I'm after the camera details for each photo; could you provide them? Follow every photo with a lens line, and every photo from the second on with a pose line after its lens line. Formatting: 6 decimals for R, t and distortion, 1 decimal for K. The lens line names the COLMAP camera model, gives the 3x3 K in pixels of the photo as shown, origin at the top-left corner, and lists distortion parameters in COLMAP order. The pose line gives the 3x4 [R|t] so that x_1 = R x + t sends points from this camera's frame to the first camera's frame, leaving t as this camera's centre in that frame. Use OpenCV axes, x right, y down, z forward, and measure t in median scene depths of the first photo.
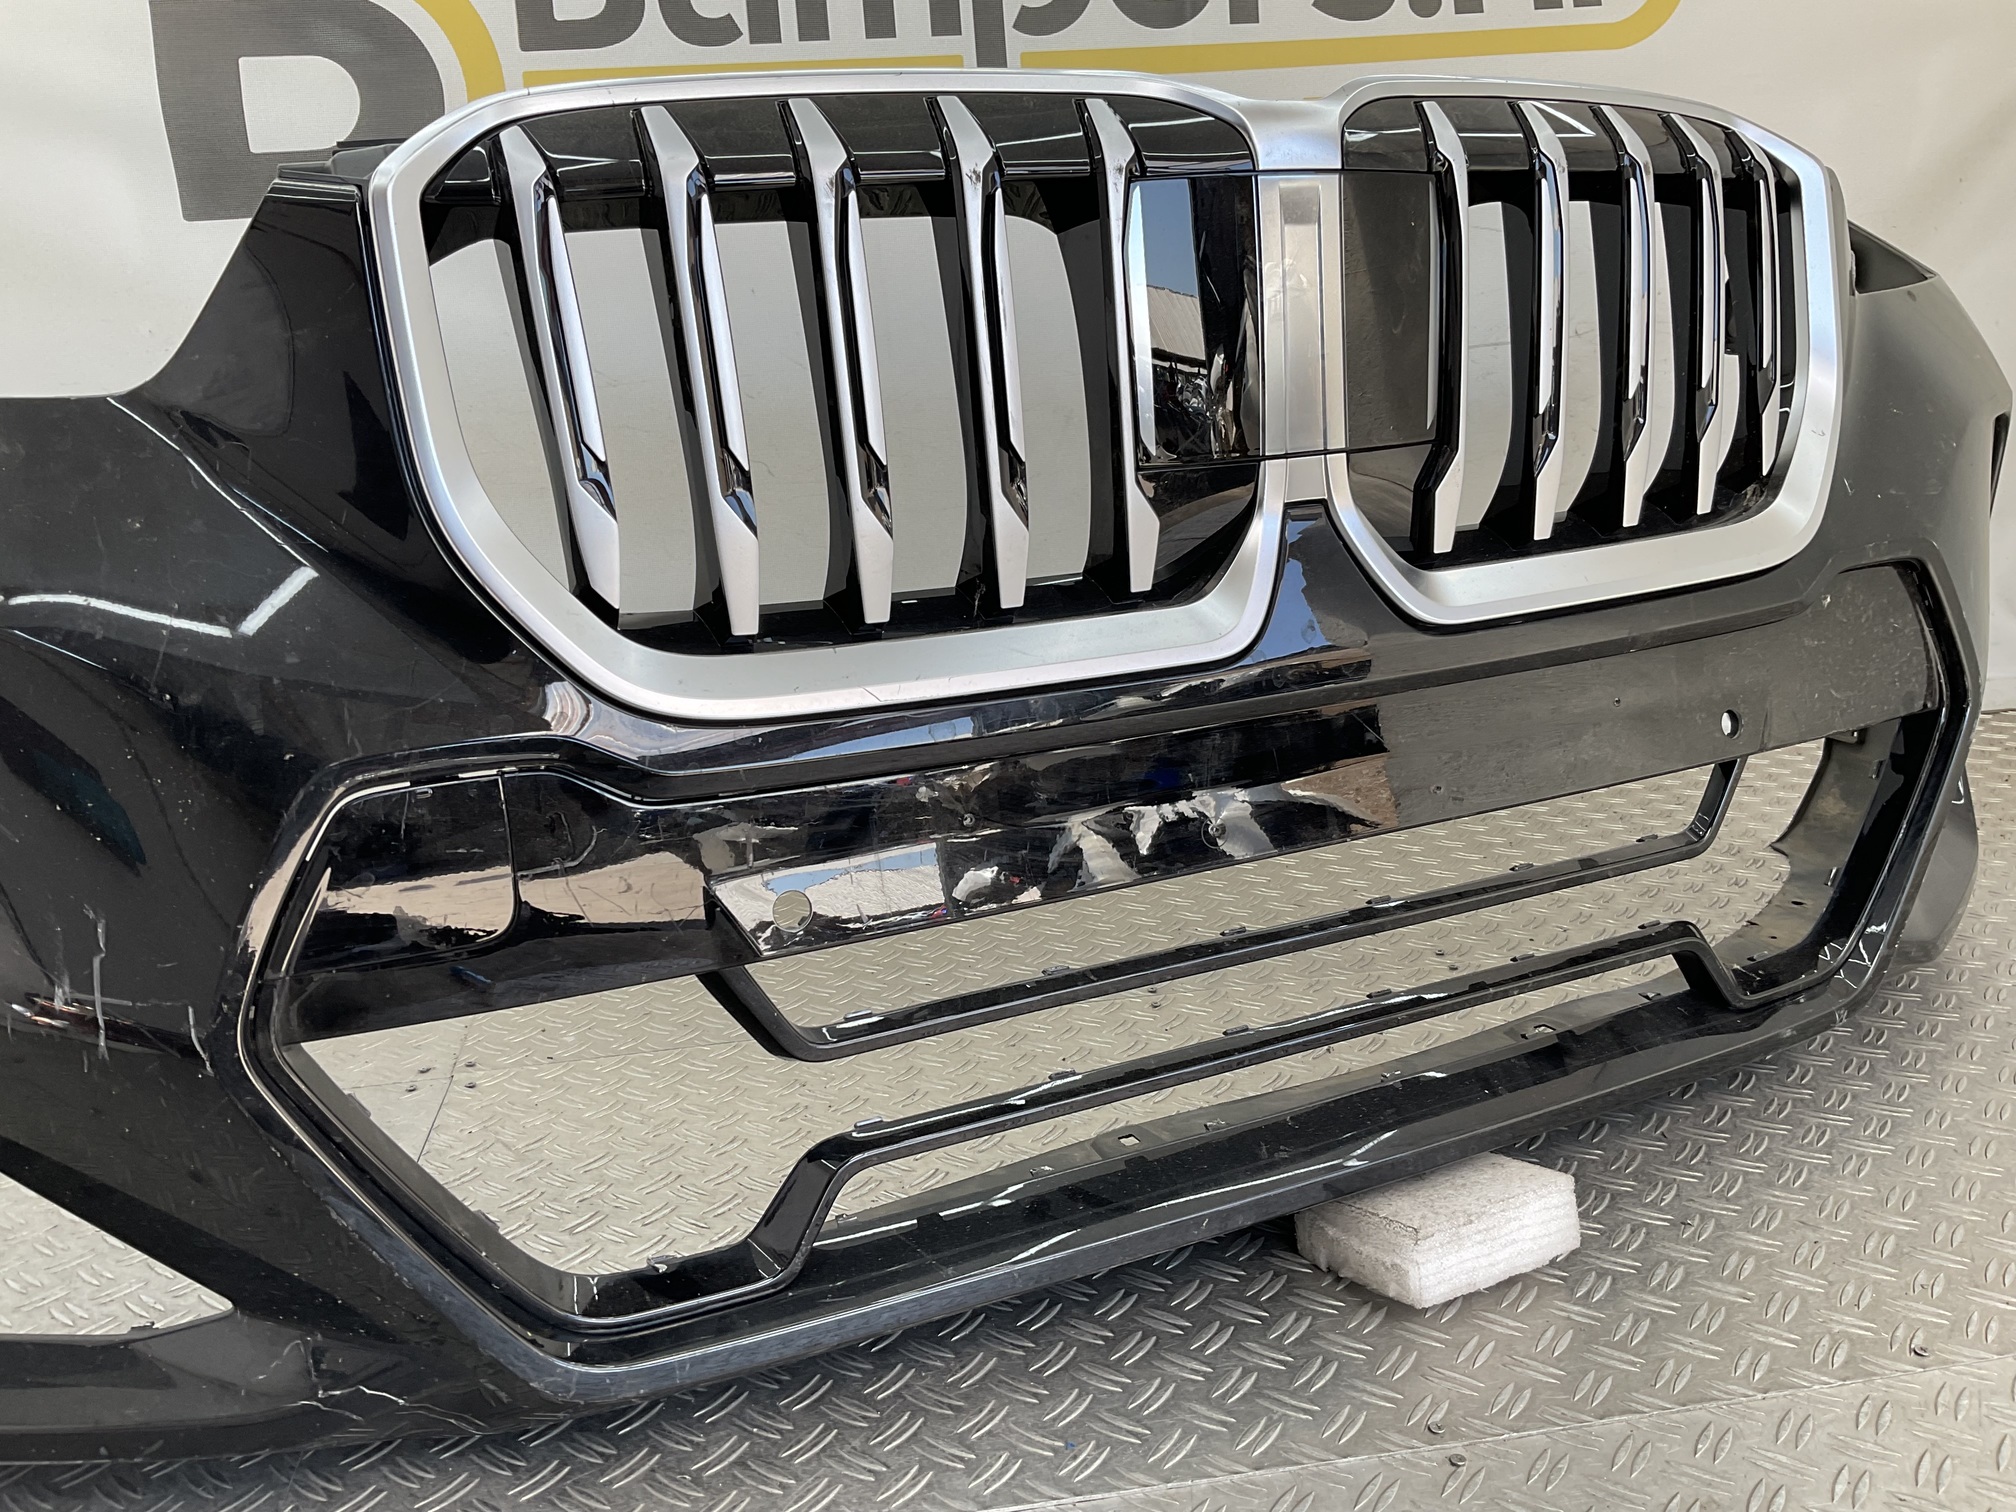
lens RADIAL K [[1675.8, 0, 999.8], [0, 1675.8, 748.7], [0, 0, 1]] dist [0.111677, -0.246843]
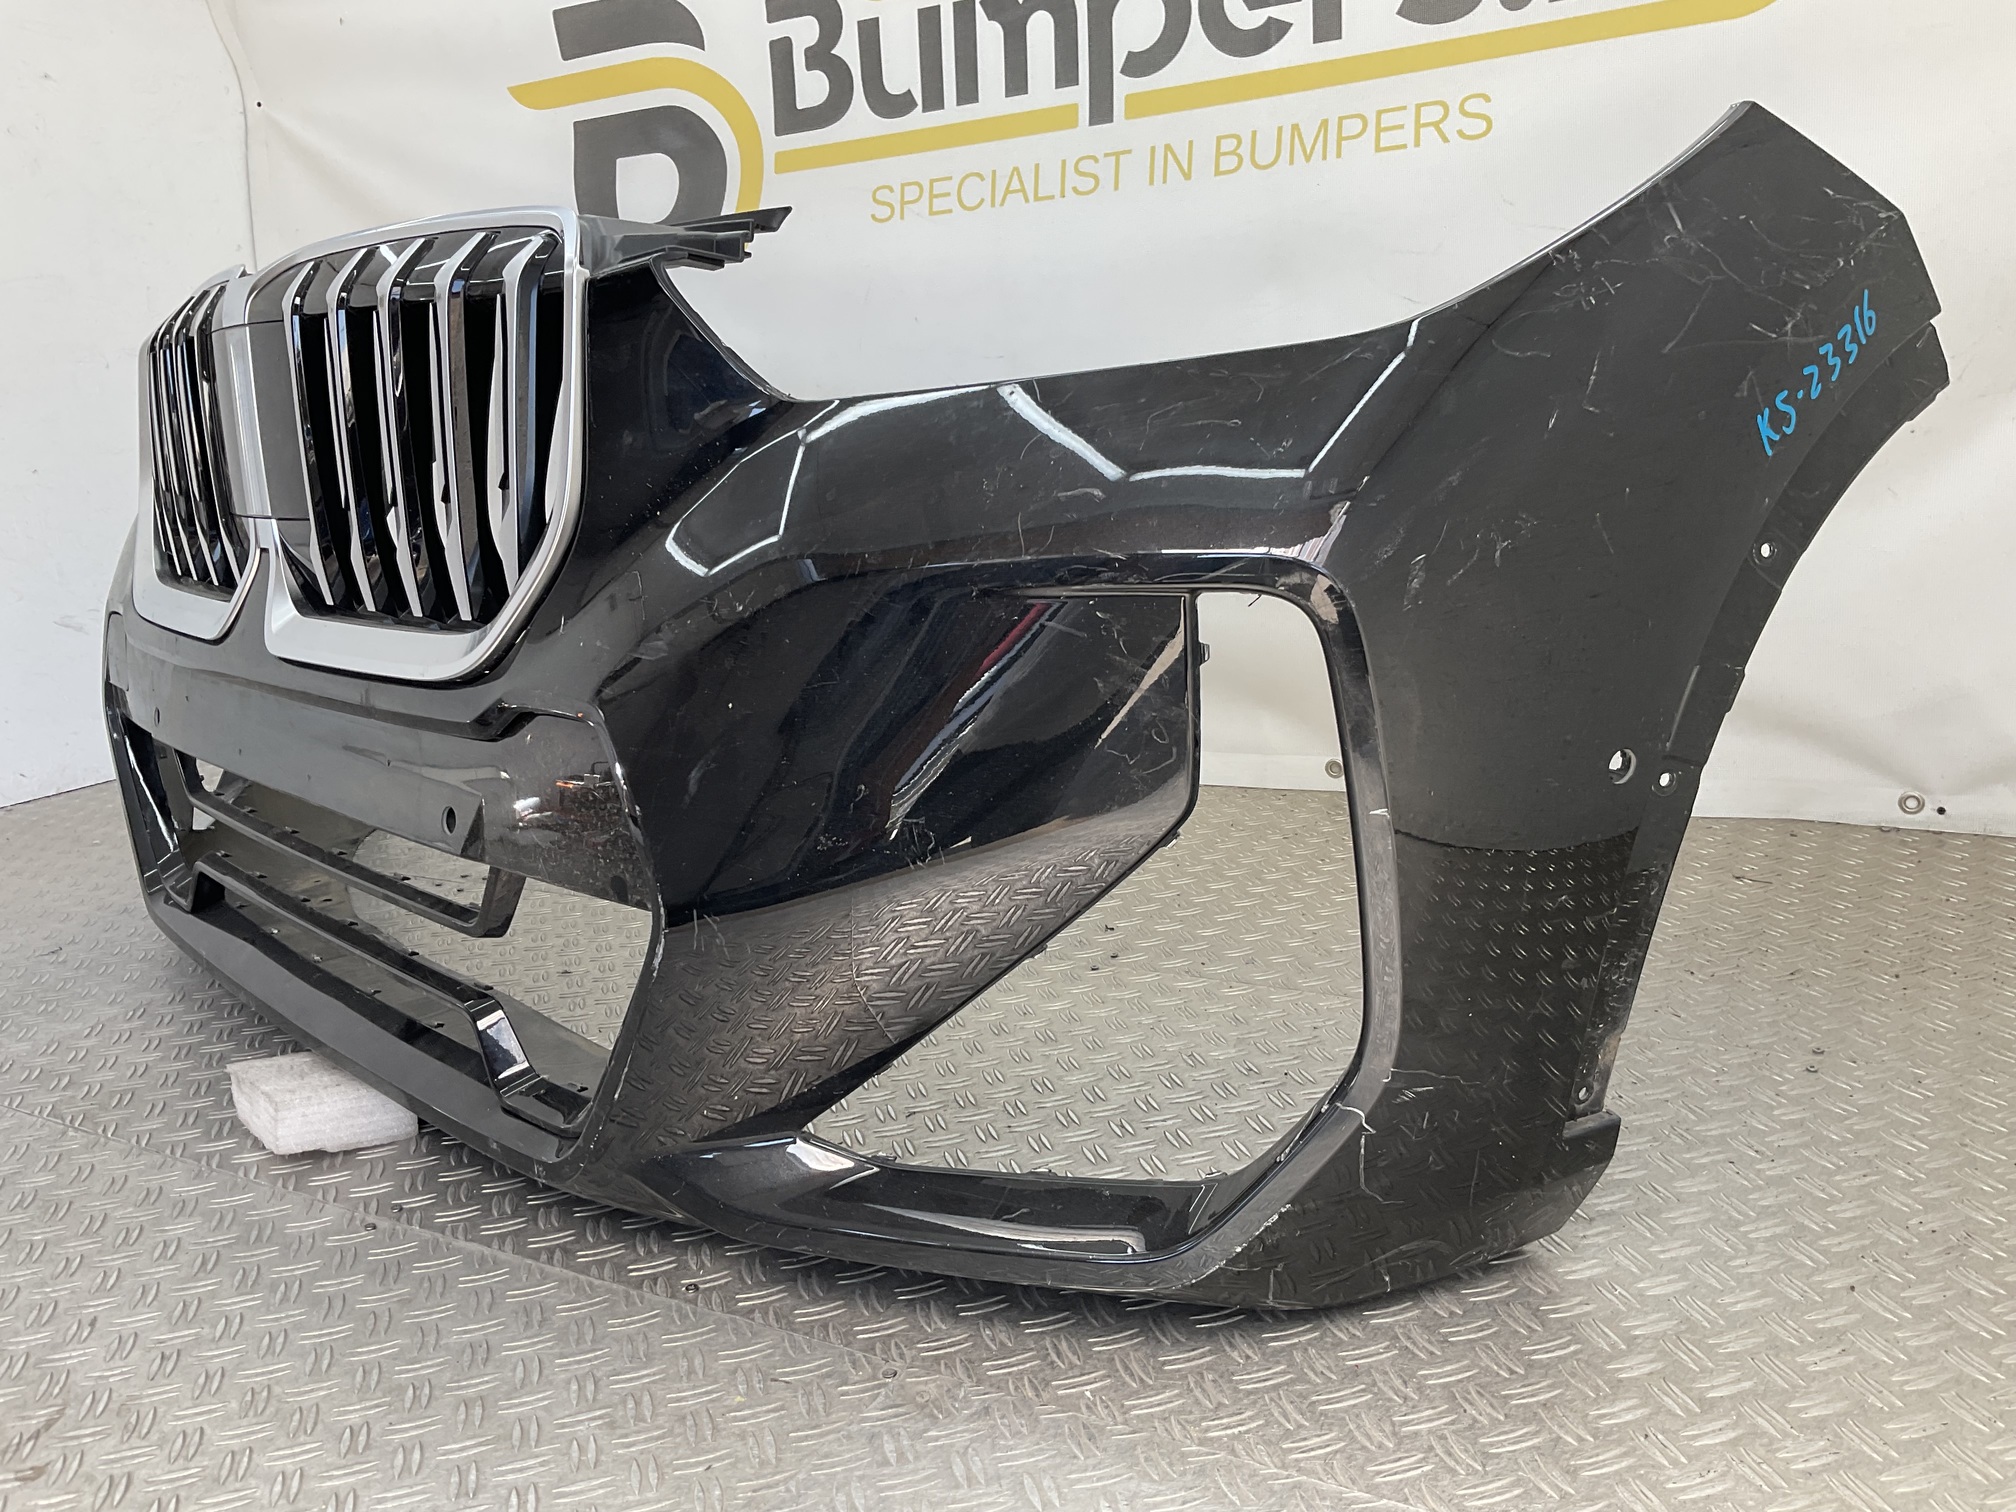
lens RADIAL K [[1675.8, 0, 999.8], [0, 1675.8, 748.7], [0, 0, 1]] dist [0.111677, -0.246843]
pose [[0.775932, 0.142322, -0.614552, 1.322002], [-0.119567, 0.989738, 0.078246, -0.130098], [0.619382, 0.012767, 0.784986, 0.179007]]
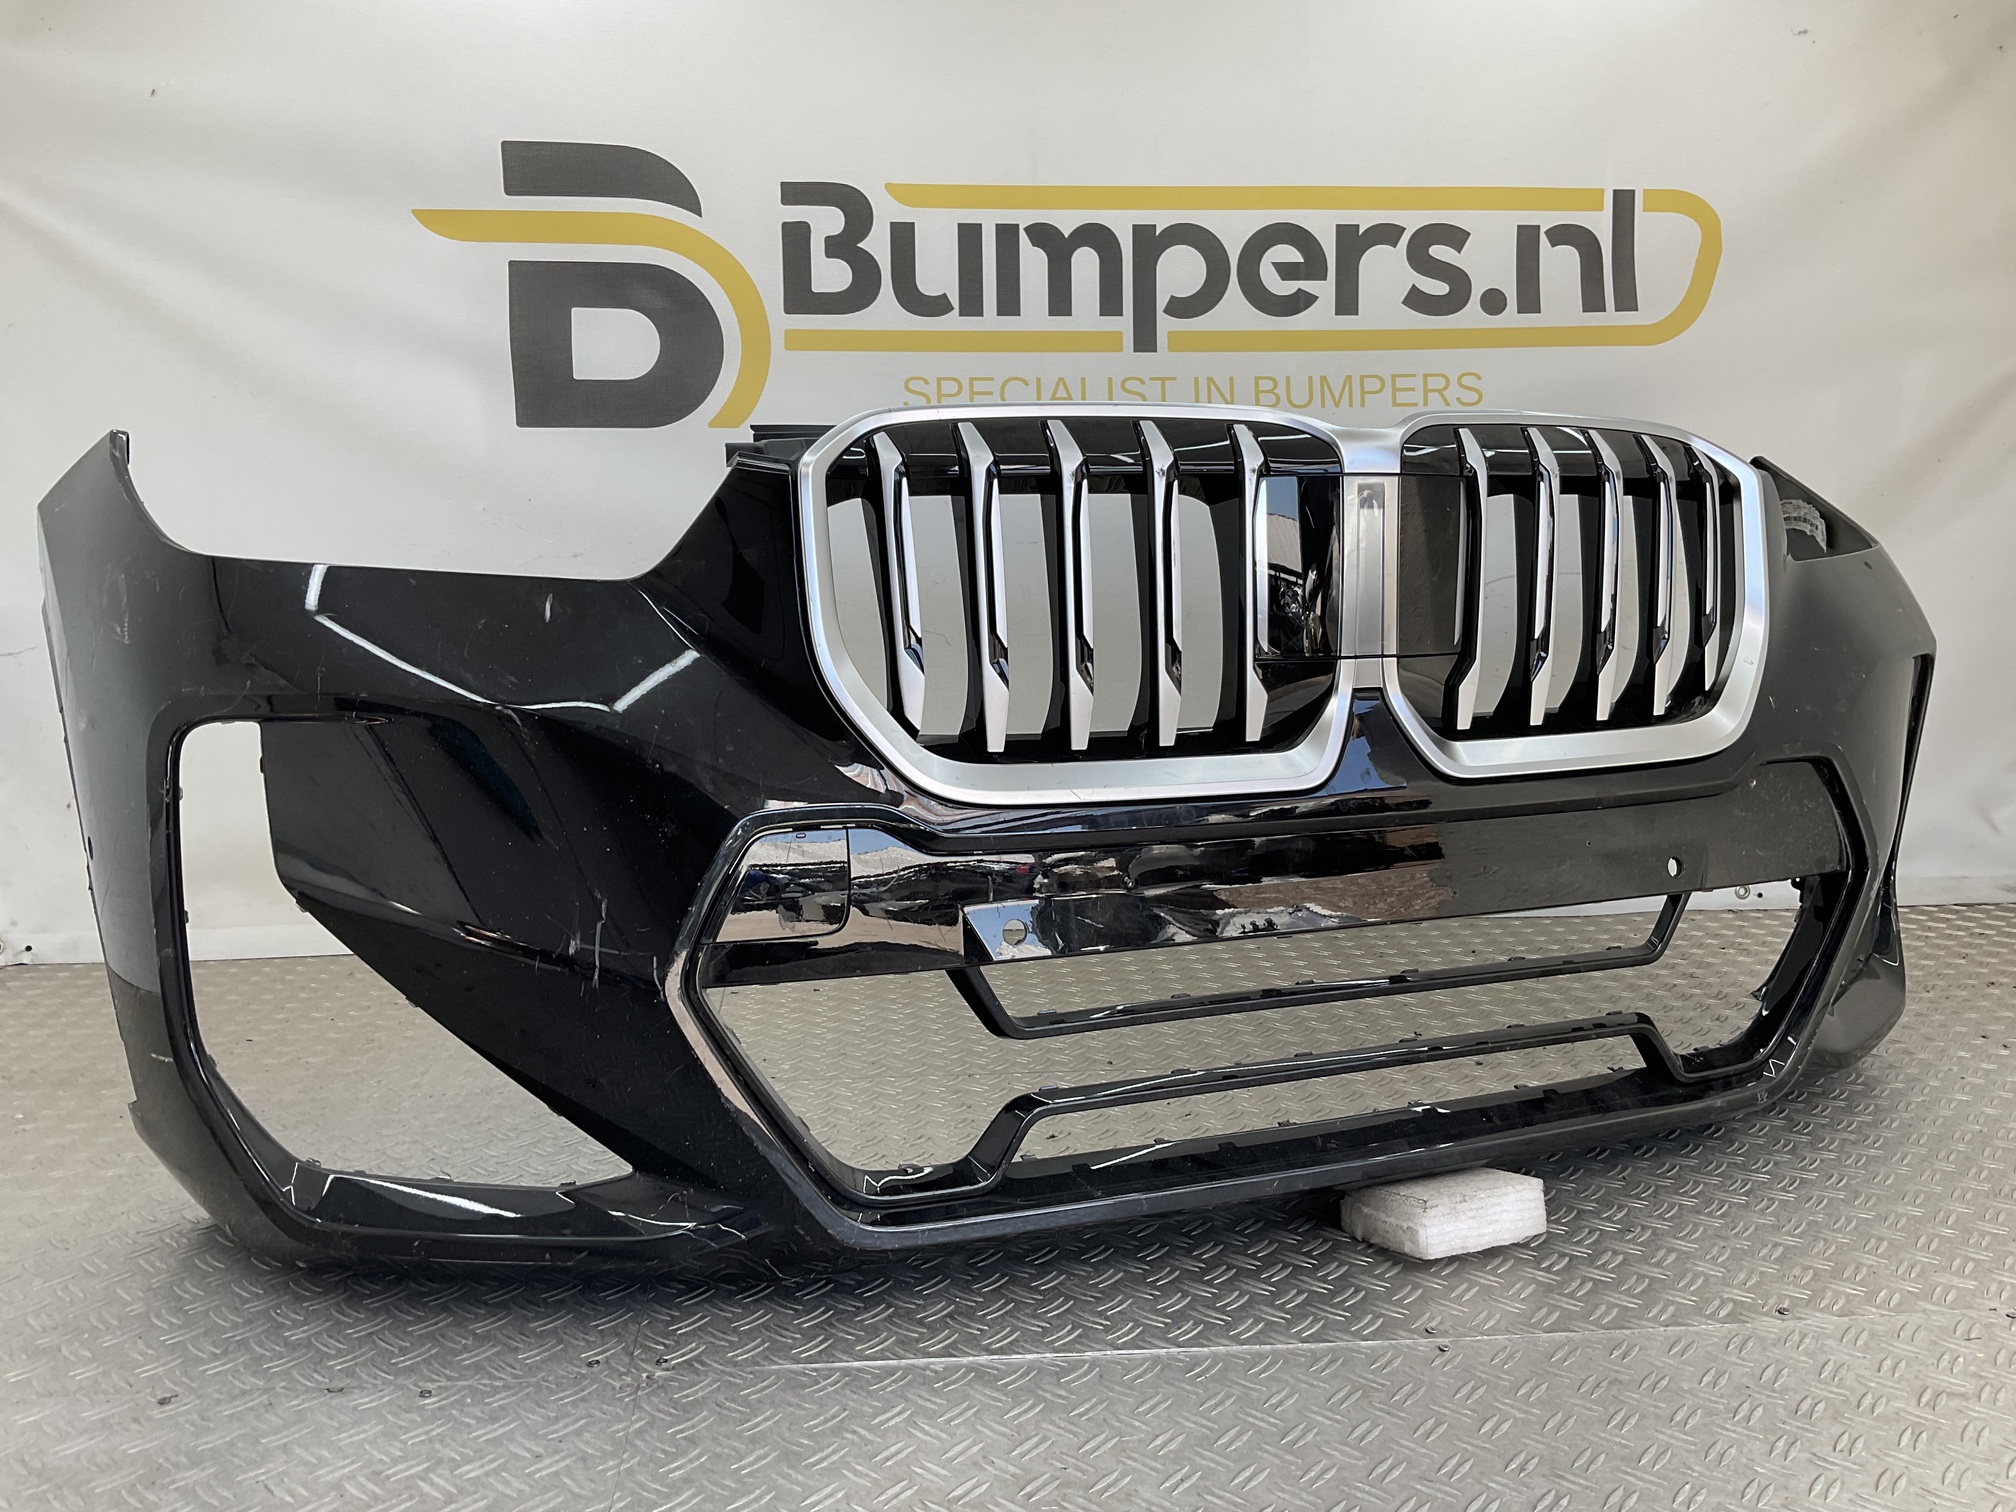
lens RADIAL K [[1675.8, 0, 999.8], [0, 1675.8, 748.7], [0, 0, 1]] dist [0.111677, -0.246843]
pose [[0.996944, 0.060223, -0.049751, -0.061192], [-0.064921, 0.992972, -0.098958, 0.070400], [0.043441, 0.101885, 0.993847, -0.459982]]
